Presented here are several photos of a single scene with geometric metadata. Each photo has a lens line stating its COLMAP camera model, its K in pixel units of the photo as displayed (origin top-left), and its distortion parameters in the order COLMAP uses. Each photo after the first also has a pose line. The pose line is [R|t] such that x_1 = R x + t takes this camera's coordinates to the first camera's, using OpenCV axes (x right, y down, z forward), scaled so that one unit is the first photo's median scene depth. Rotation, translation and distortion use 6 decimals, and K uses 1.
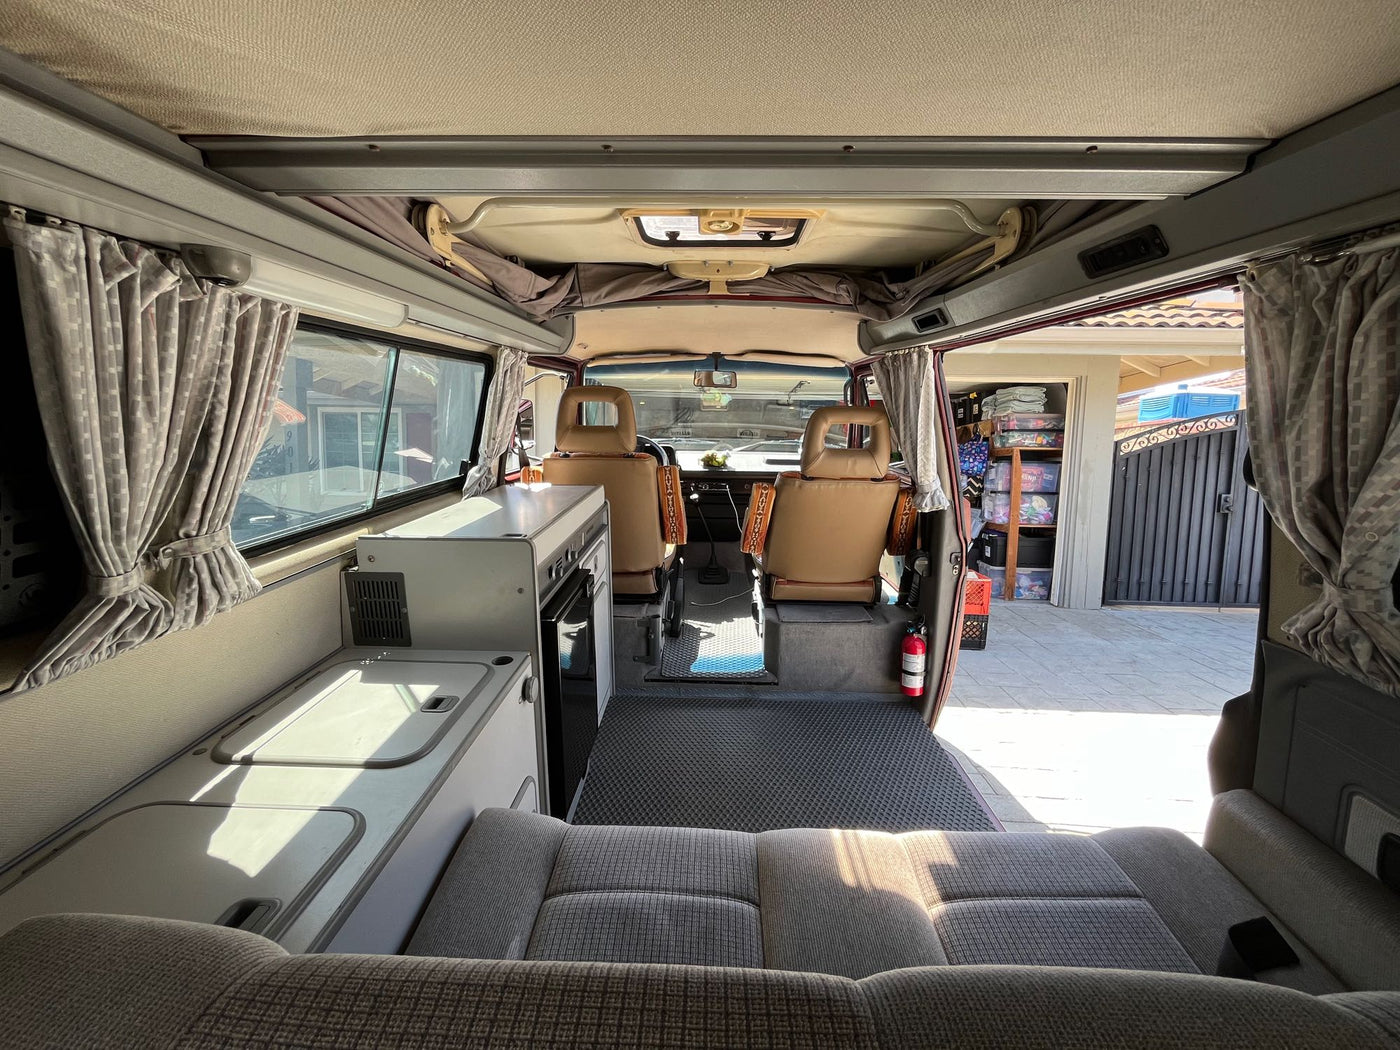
lens RADIAL K [[573.0, 0, 700.0], [0, 573.0, 525.0], [0, 0, 1]] dist [-0.001252, -0.000293]
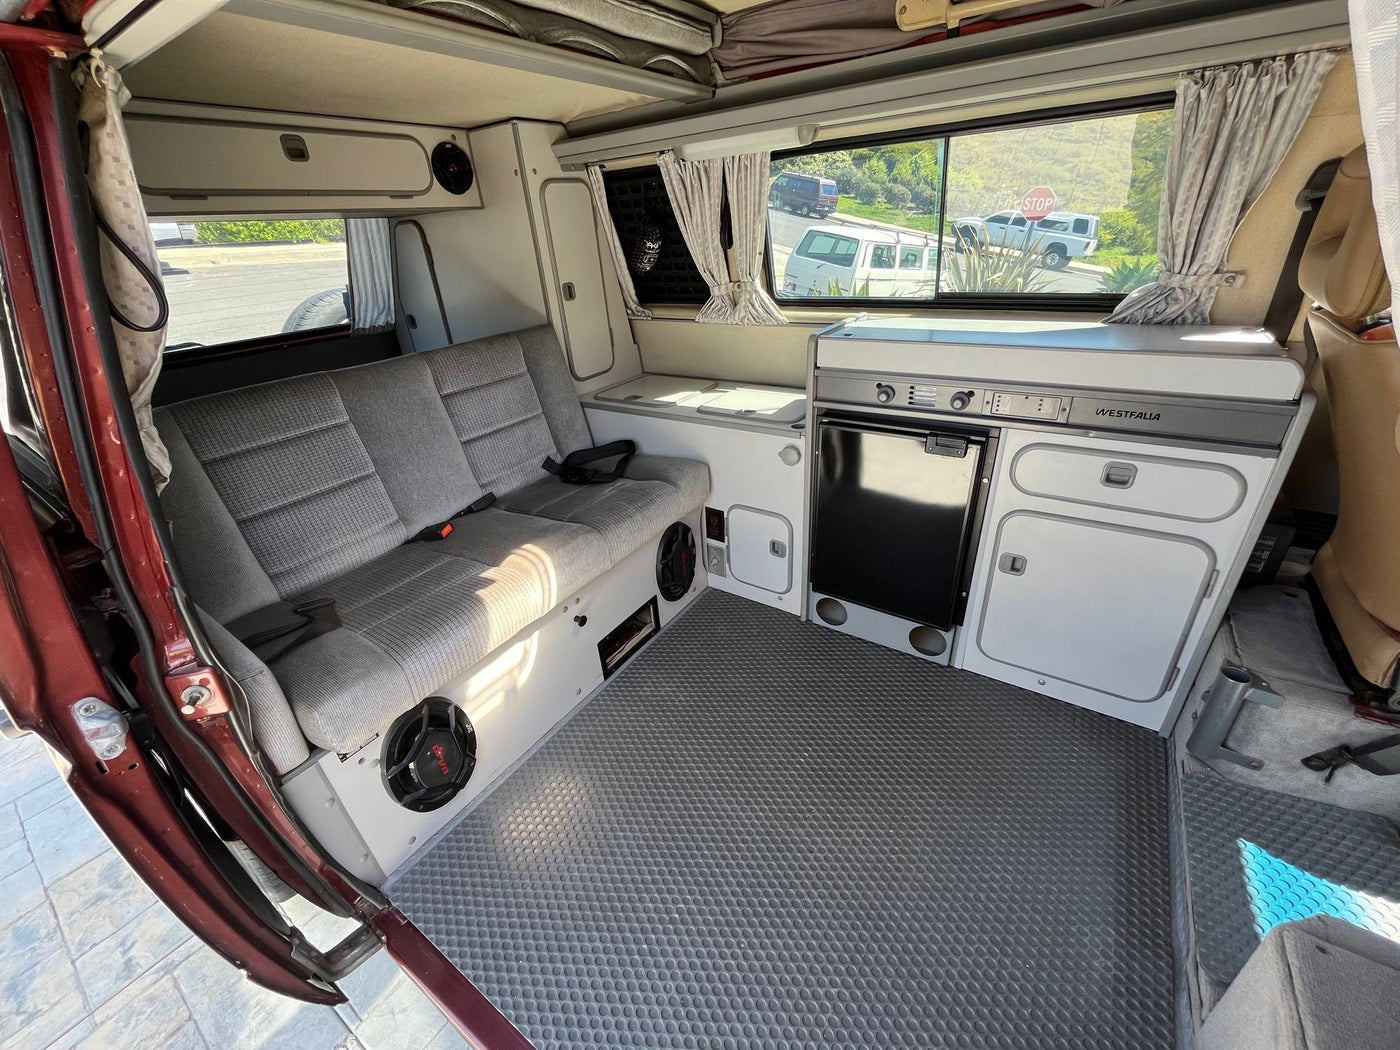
lens RADIAL K [[573.0, 0, 700.0], [0, 573.0, 525.0], [0, 0, 1]] dist [-0.001252, -0.000293]
pose [[-0.553806, 0.408321, -0.725654, 1.066505], [-0.116446, 0.824958, 0.553068, -0.362666], [0.824463, 0.390791, -0.409319, 1.916673]]
